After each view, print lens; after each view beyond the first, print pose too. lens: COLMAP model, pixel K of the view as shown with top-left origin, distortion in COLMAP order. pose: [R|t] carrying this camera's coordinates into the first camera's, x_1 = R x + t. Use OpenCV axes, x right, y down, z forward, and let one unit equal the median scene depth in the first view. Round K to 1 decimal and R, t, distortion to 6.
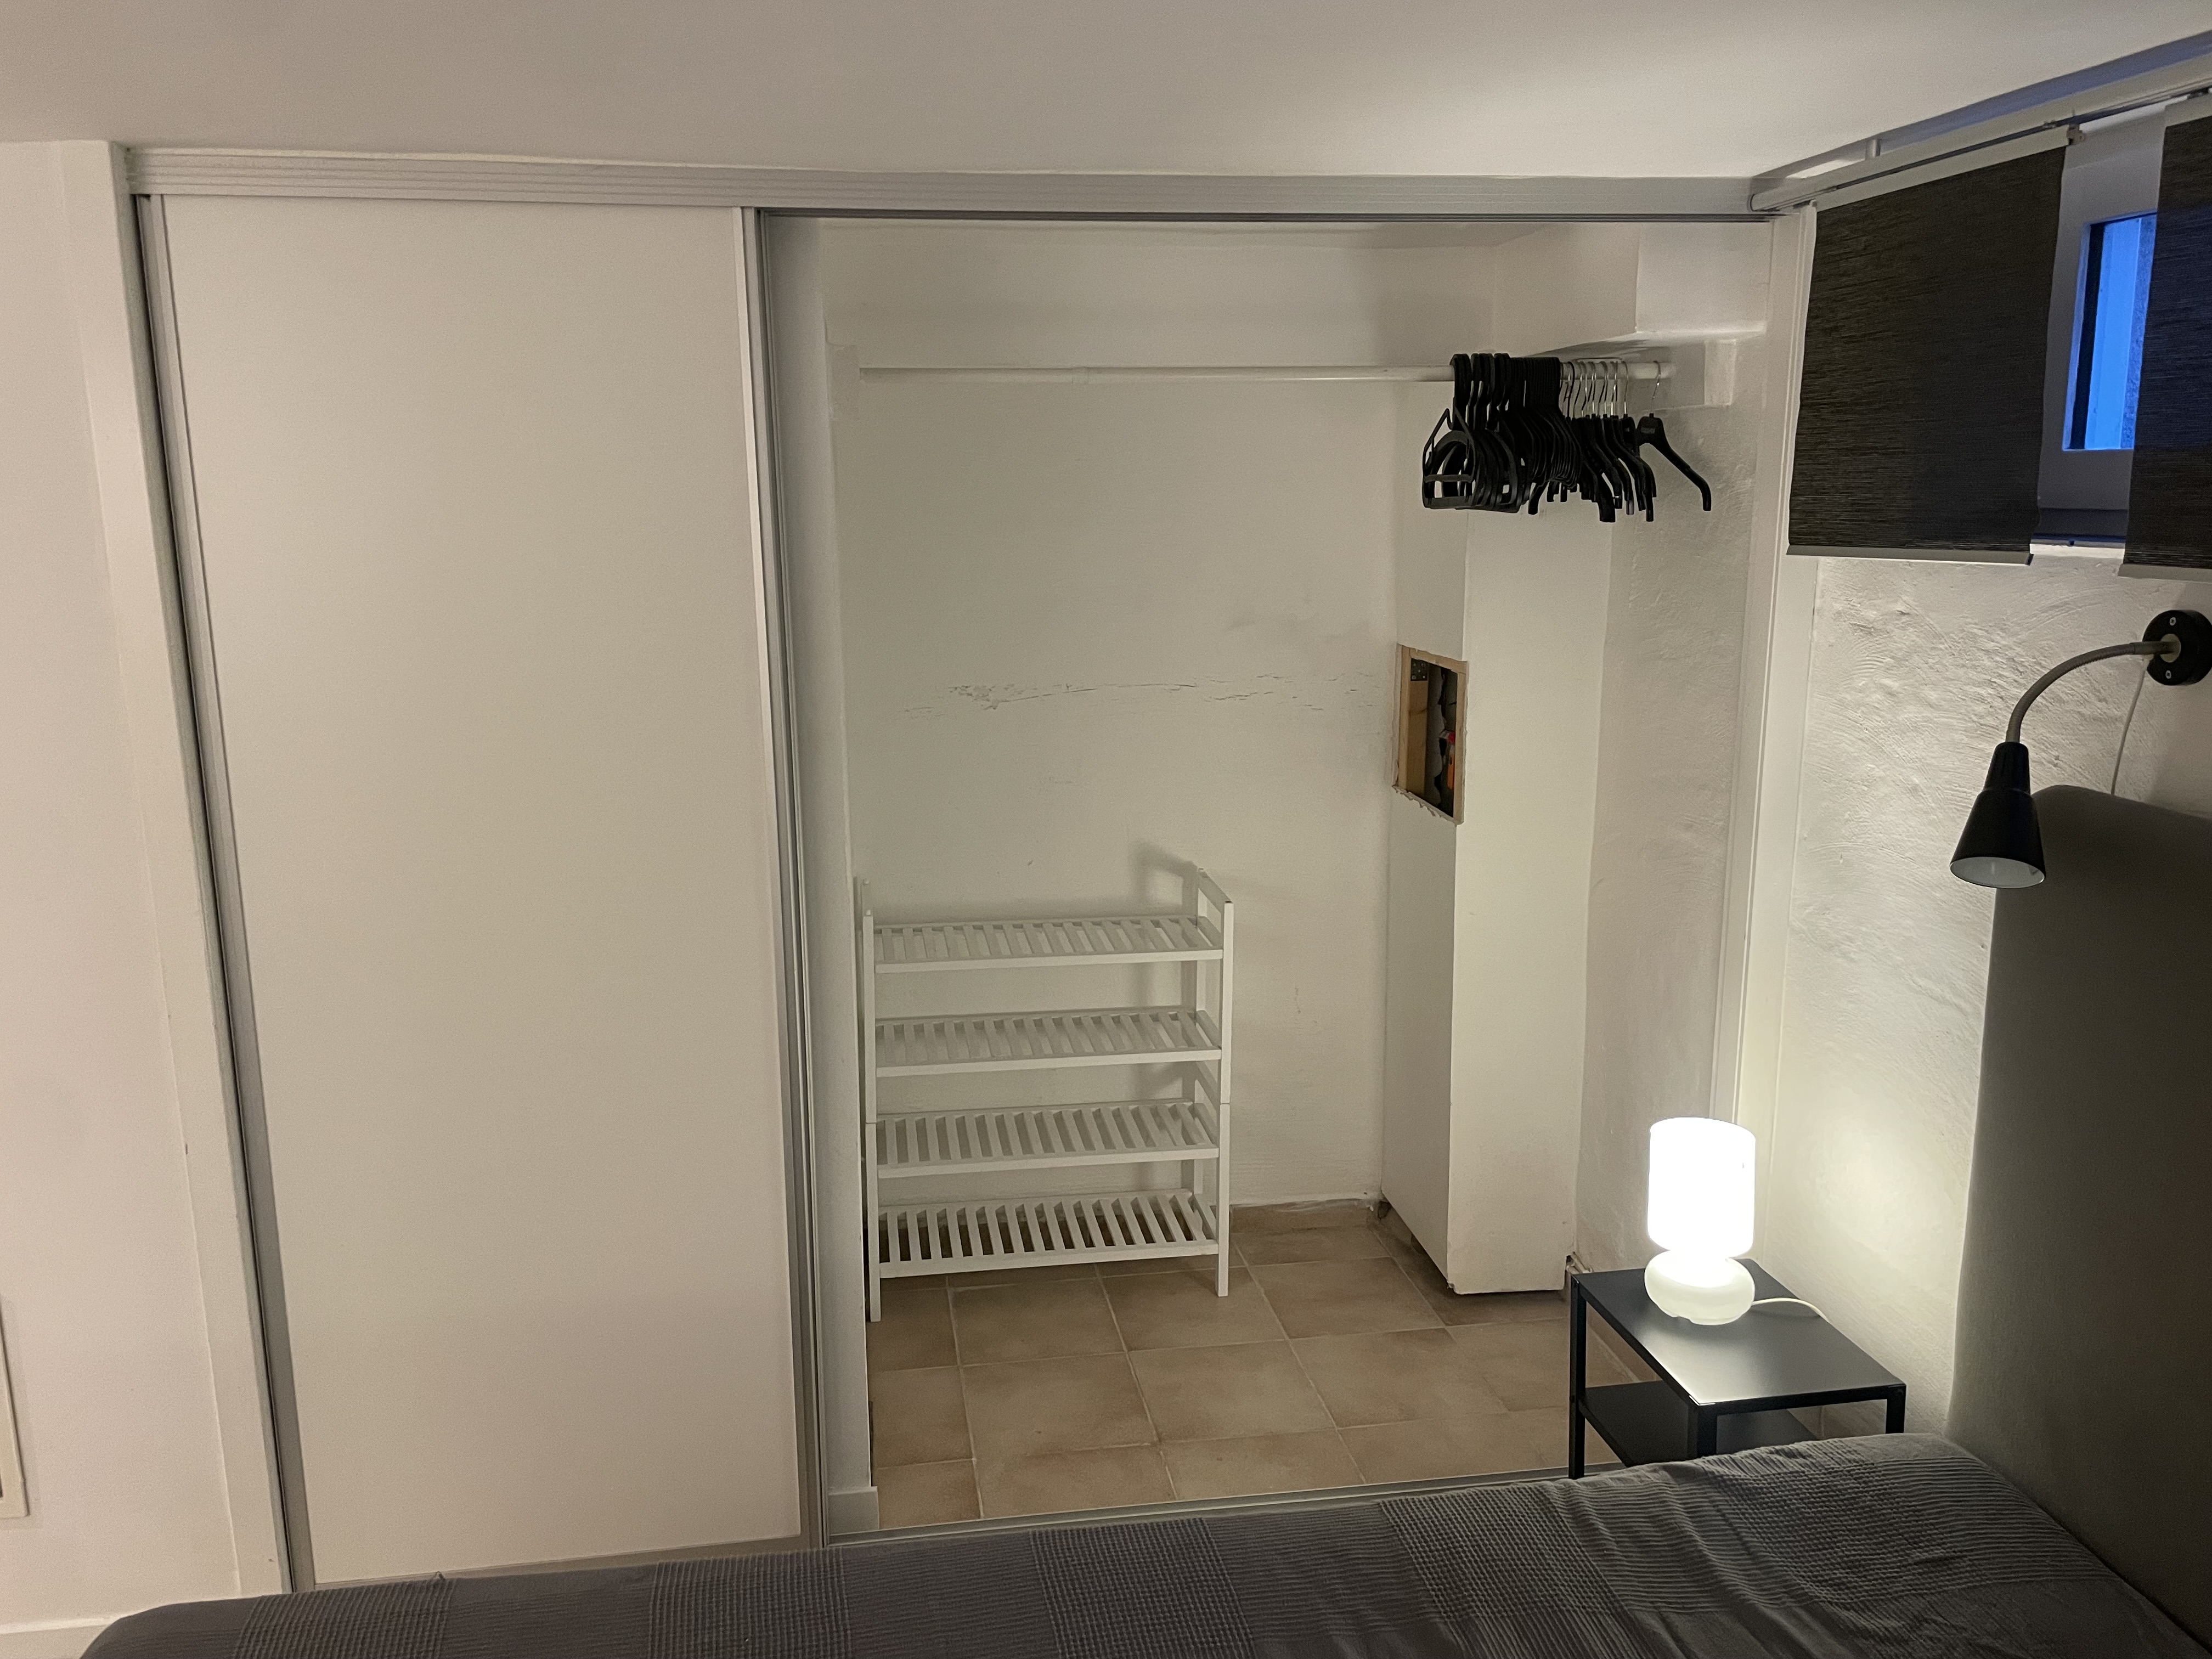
lens RADIAL K [[1679.7, 0, 1100.2], [0, 1679.7, 826.4], [0, 0, 1]] dist [0.065245, -0.092891]
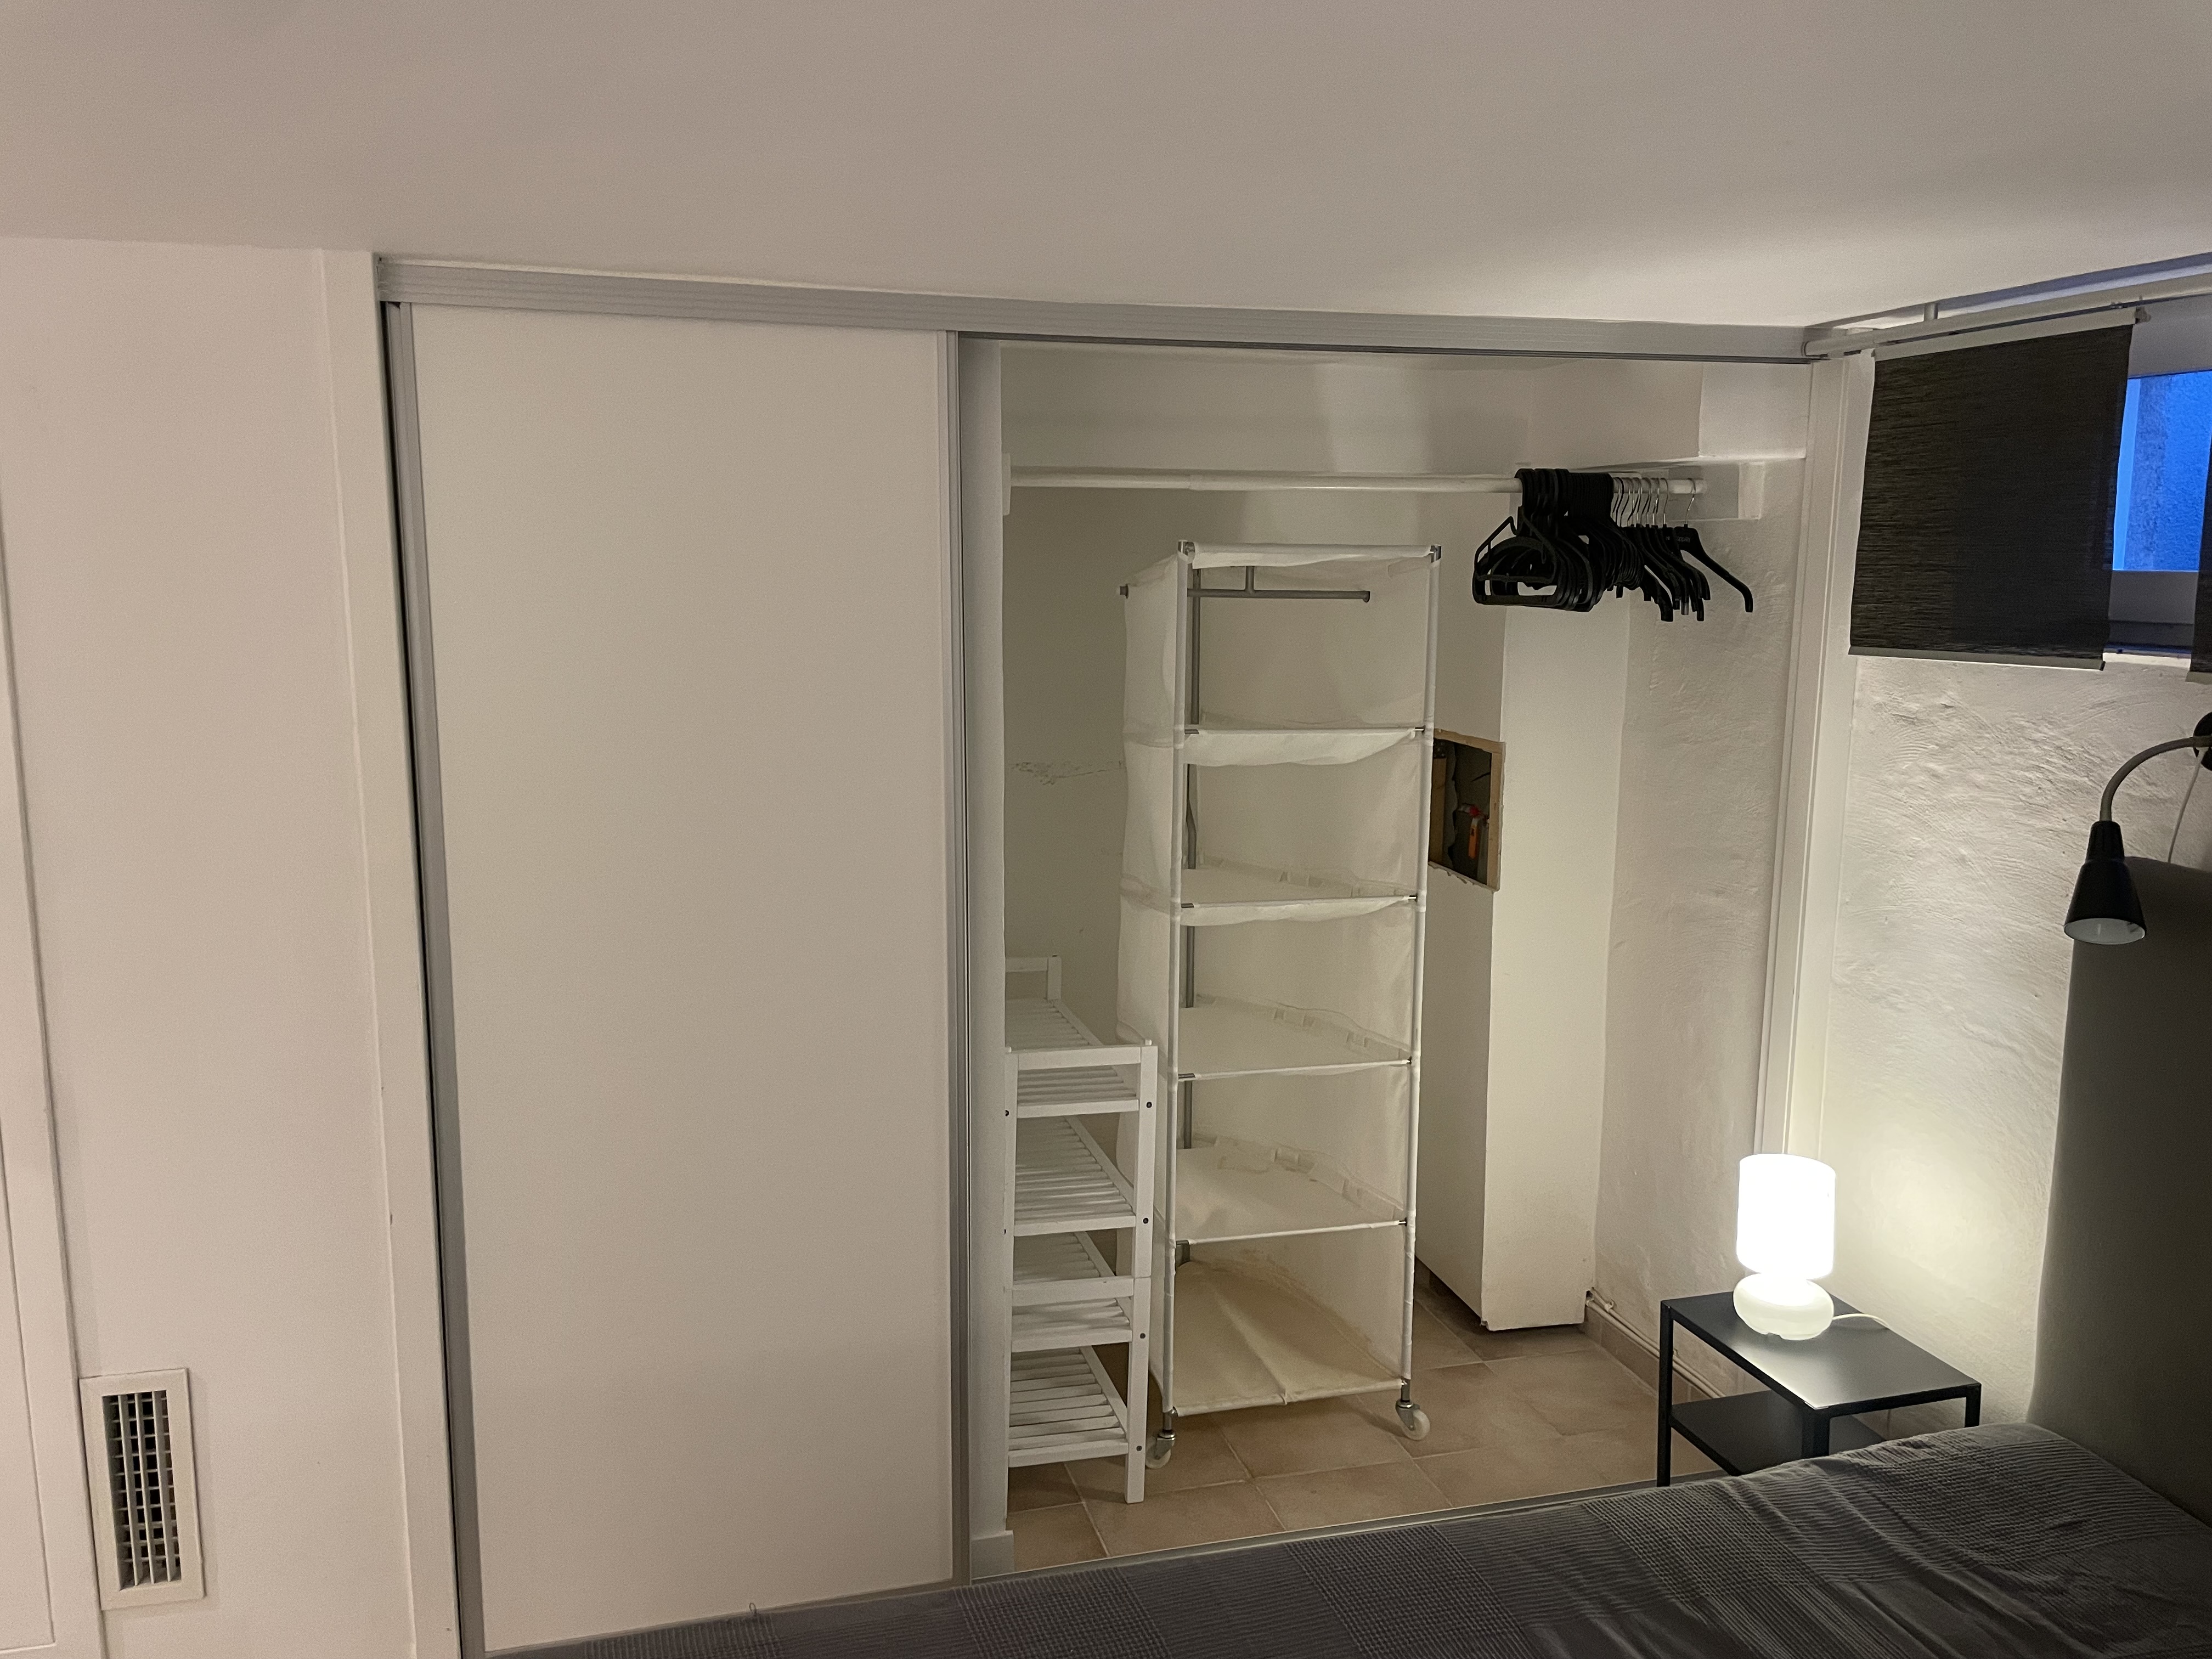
lens RADIAL K [[1679.7, 0, 1106.2], [0, 1679.7, 824.4], [0, 0, 1]] dist [0.065245, -0.092891]
pose [[0.993321, -0.002580, 0.115352, -0.233463], [0.007331, 0.999141, -0.040781, -0.002958], [-0.115147, 0.041354, 0.992487, -0.075179]]
